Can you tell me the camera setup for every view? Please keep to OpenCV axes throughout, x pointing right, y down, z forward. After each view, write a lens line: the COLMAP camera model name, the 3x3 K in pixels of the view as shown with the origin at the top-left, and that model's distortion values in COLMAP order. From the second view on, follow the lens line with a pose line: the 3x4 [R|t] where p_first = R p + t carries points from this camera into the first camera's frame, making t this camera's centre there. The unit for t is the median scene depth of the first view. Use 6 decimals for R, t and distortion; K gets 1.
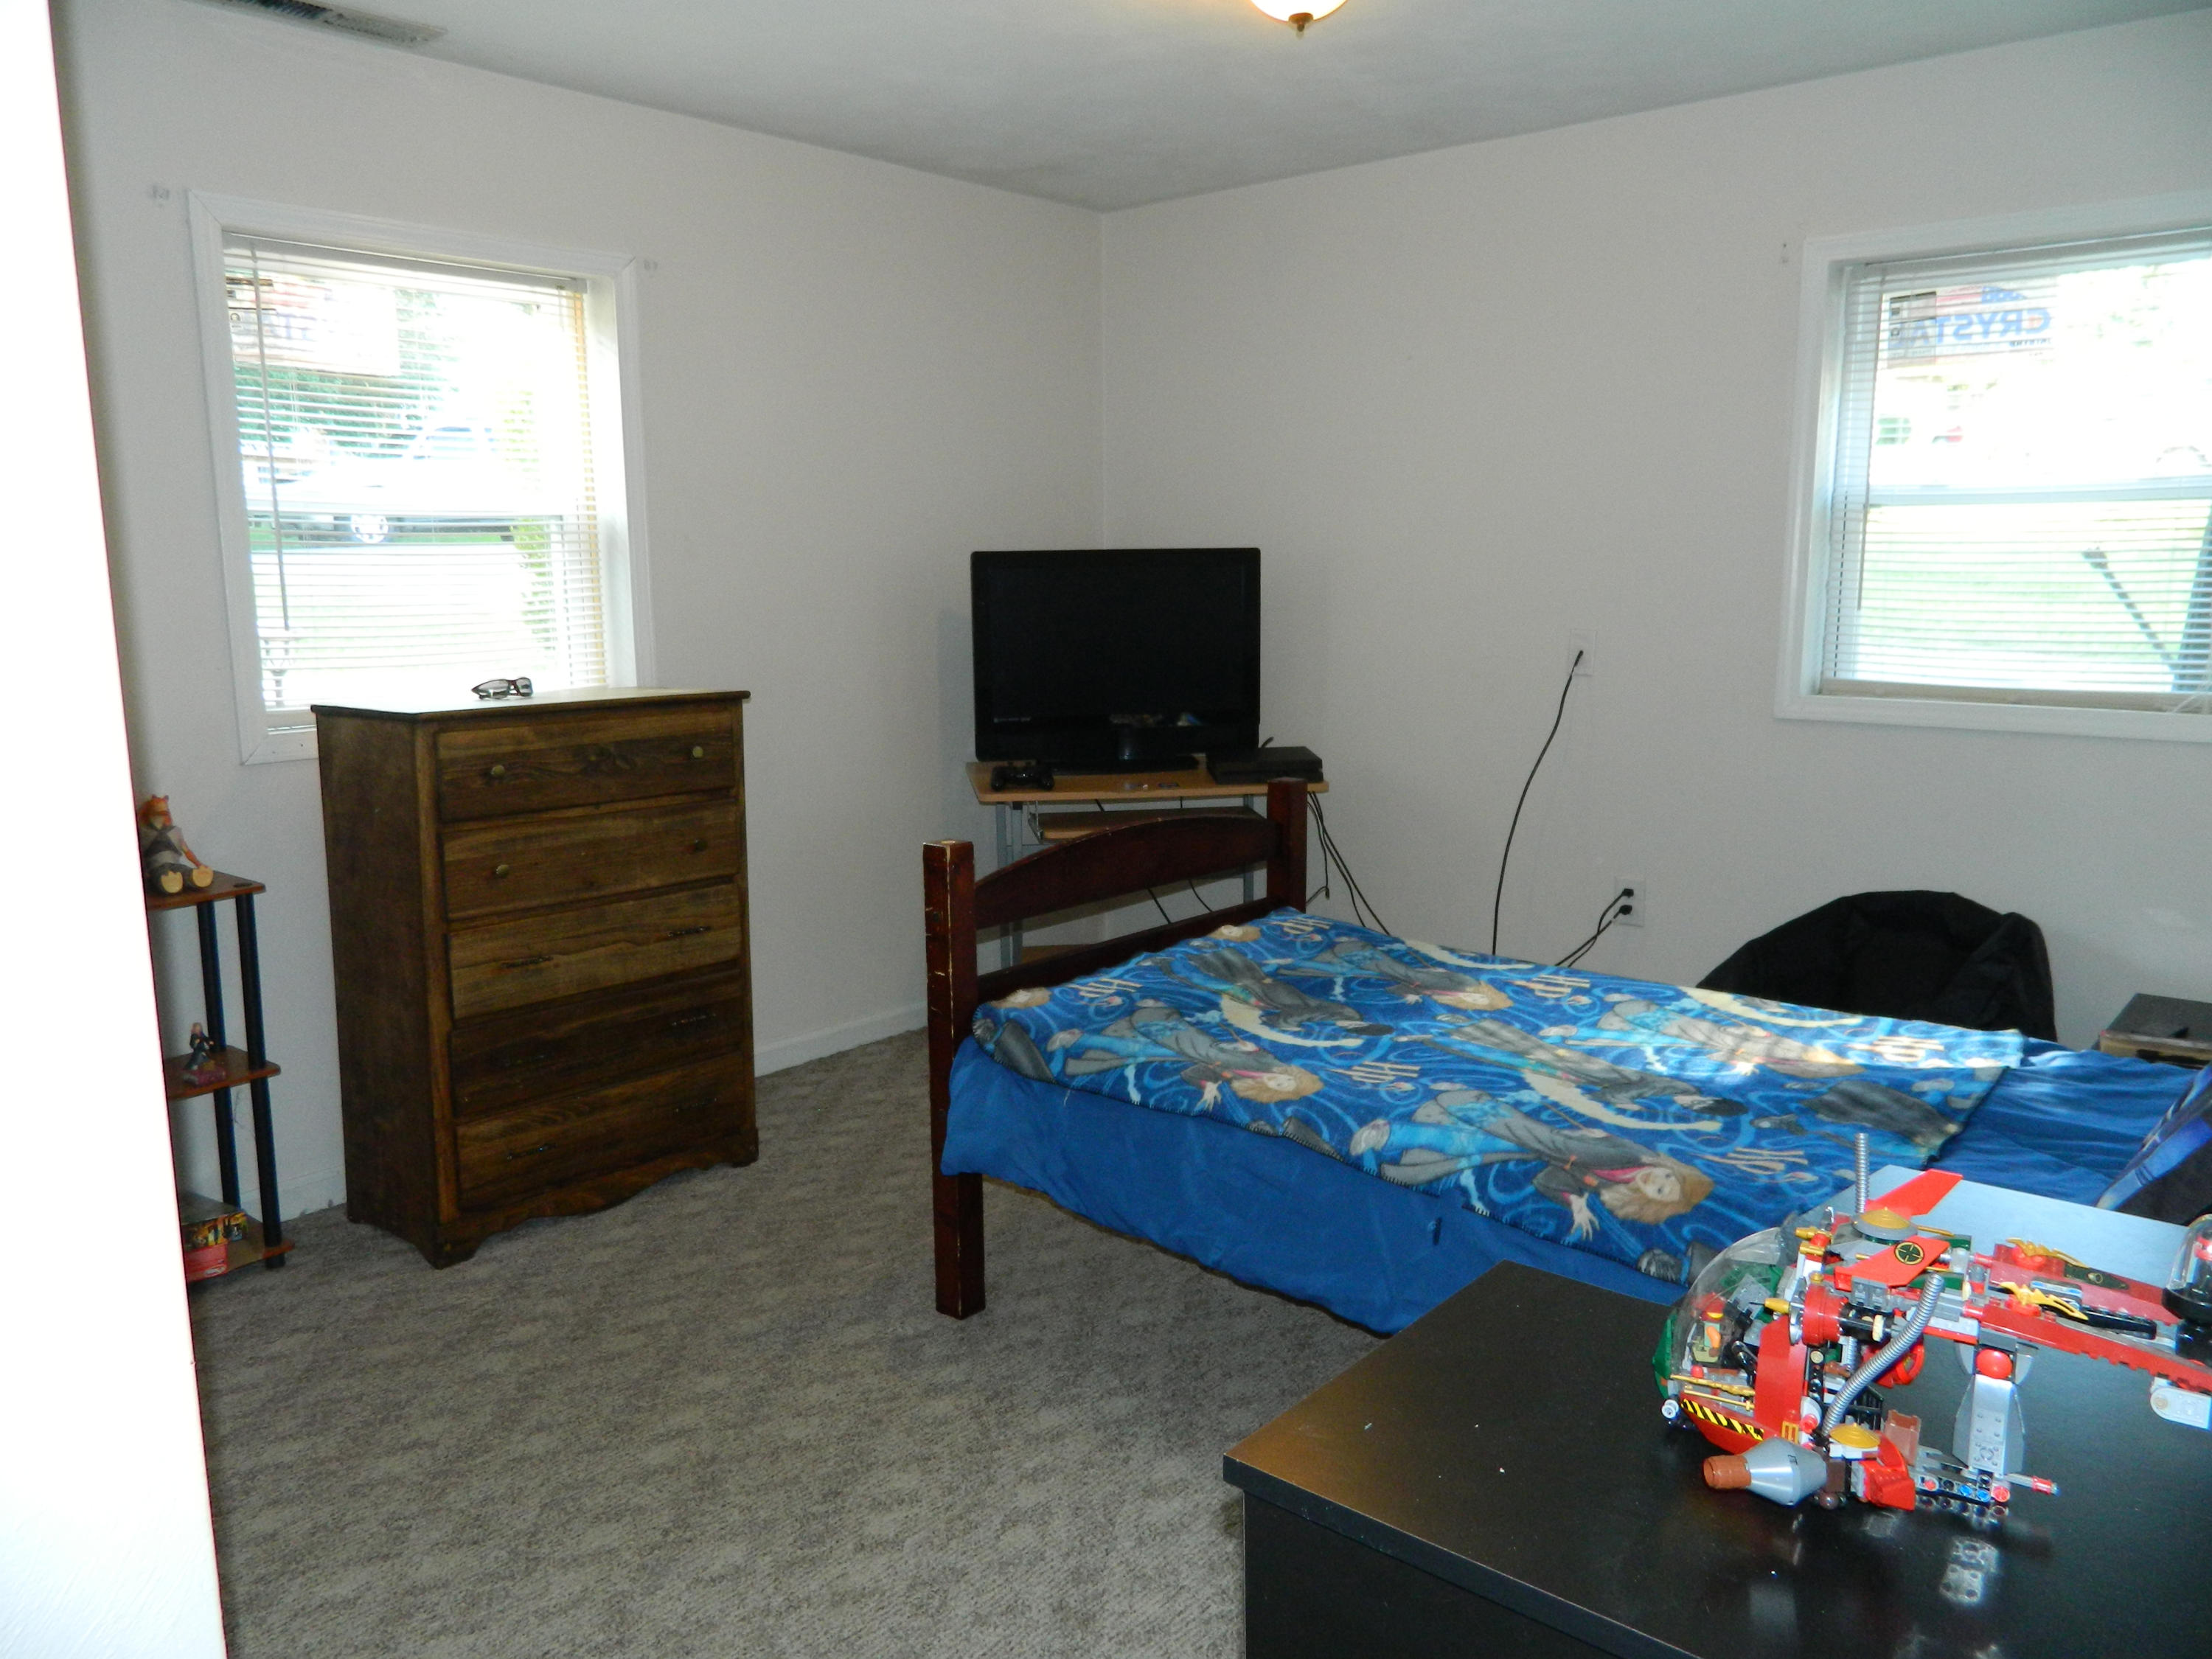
lens RADIAL K [[1632.0, 0, 1107.6], [0, 1632.0, 826.8], [0, 0, 1]] dist [-0.003066, 0.000332]
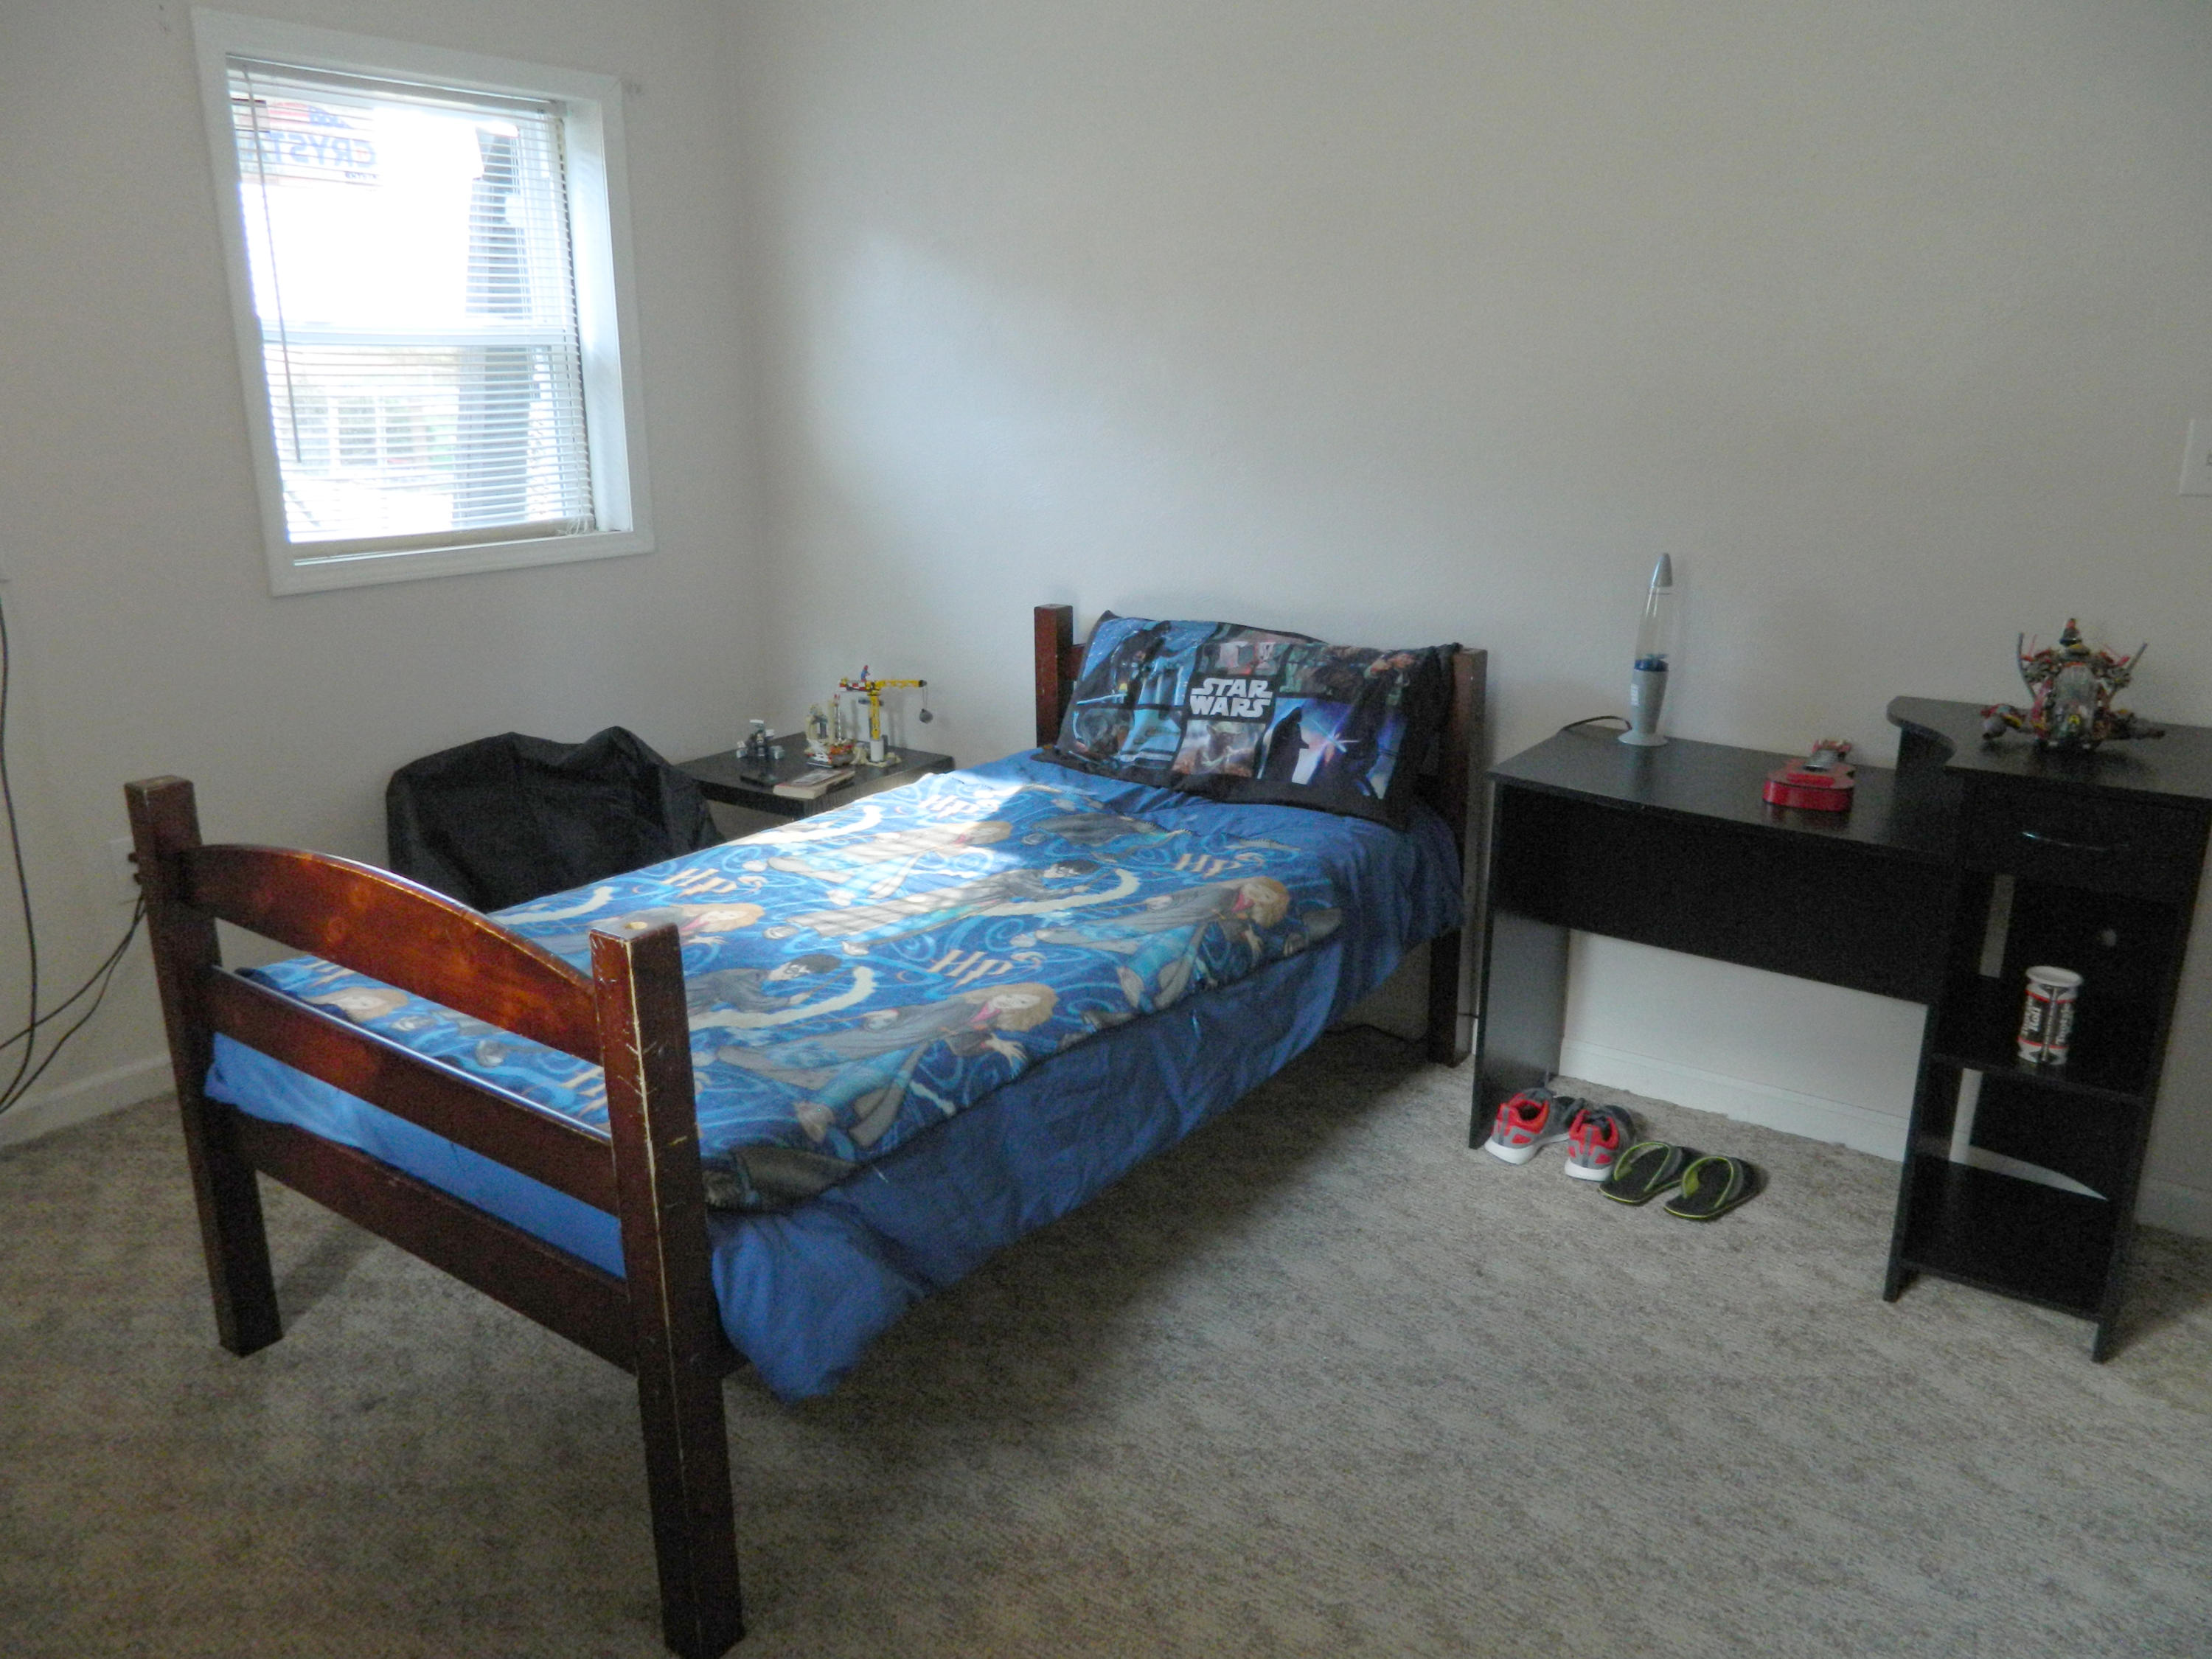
lens RADIAL K [[1632.0, 0, 1113.2], [0, 1632.0, 817.6], [0, 0, 1]] dist [-0.003066, 0.000332]
pose [[-0.084840, -0.257458, 0.962558, -0.706262], [0.166646, 0.948767, 0.268458, -0.165024], [-0.982360, 0.183182, -0.037589, 0.917494]]
